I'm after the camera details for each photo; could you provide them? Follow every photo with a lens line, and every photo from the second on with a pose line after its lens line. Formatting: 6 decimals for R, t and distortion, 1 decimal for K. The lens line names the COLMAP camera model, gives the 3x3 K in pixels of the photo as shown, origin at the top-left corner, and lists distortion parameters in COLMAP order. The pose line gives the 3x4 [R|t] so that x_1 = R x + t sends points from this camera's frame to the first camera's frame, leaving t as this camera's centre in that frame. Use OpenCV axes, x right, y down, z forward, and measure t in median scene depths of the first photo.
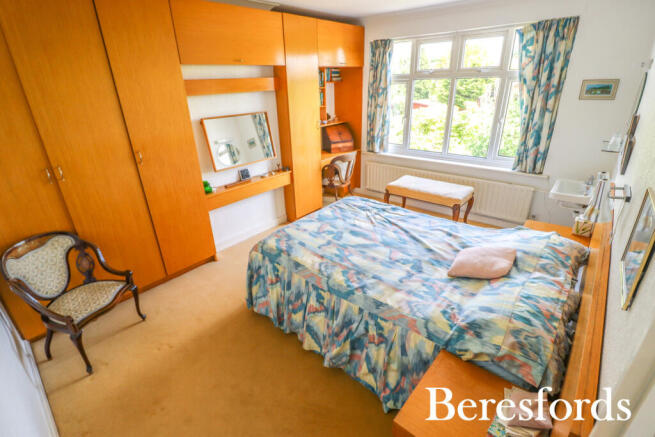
lens RADIAL K [[308.8, 0, 327.0], [0, 308.8, 216.4], [0, 0, 1]] dist [-0.002145, -0.012303]
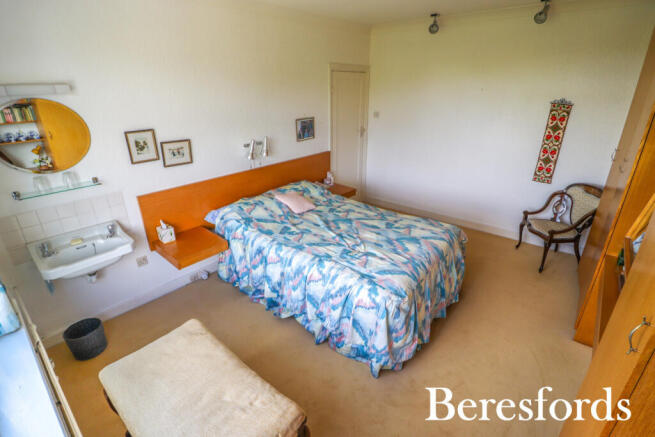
lens RADIAL K [[308.8, 0, 327.0], [0, 308.8, 216.4], [0, 0, 1]] dist [-0.002145, -0.012303]
pose [[-0.998839, 0.047929, 0.004798, 0.208708], [0.036500, 0.688103, 0.724695, -0.639107], [0.031432, 0.724028, -0.689054, 1.412992]]
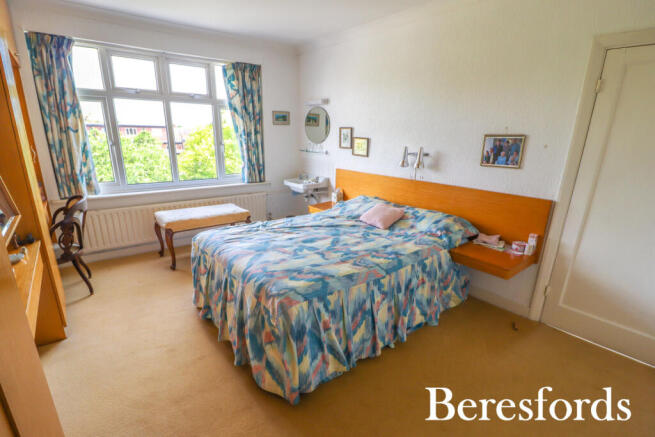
lens RADIAL K [[316.7, 0, 319.6], [0, 316.7, 230.2], [0, 0, 1]] dist [-0.000460, -0.012837]
pose [[0.182010, -0.252362, 0.950361, -0.664052], [0.369221, 0.913321, 0.171814, -0.105776], [-0.911344, 0.319622, 0.259411, 0.576377]]
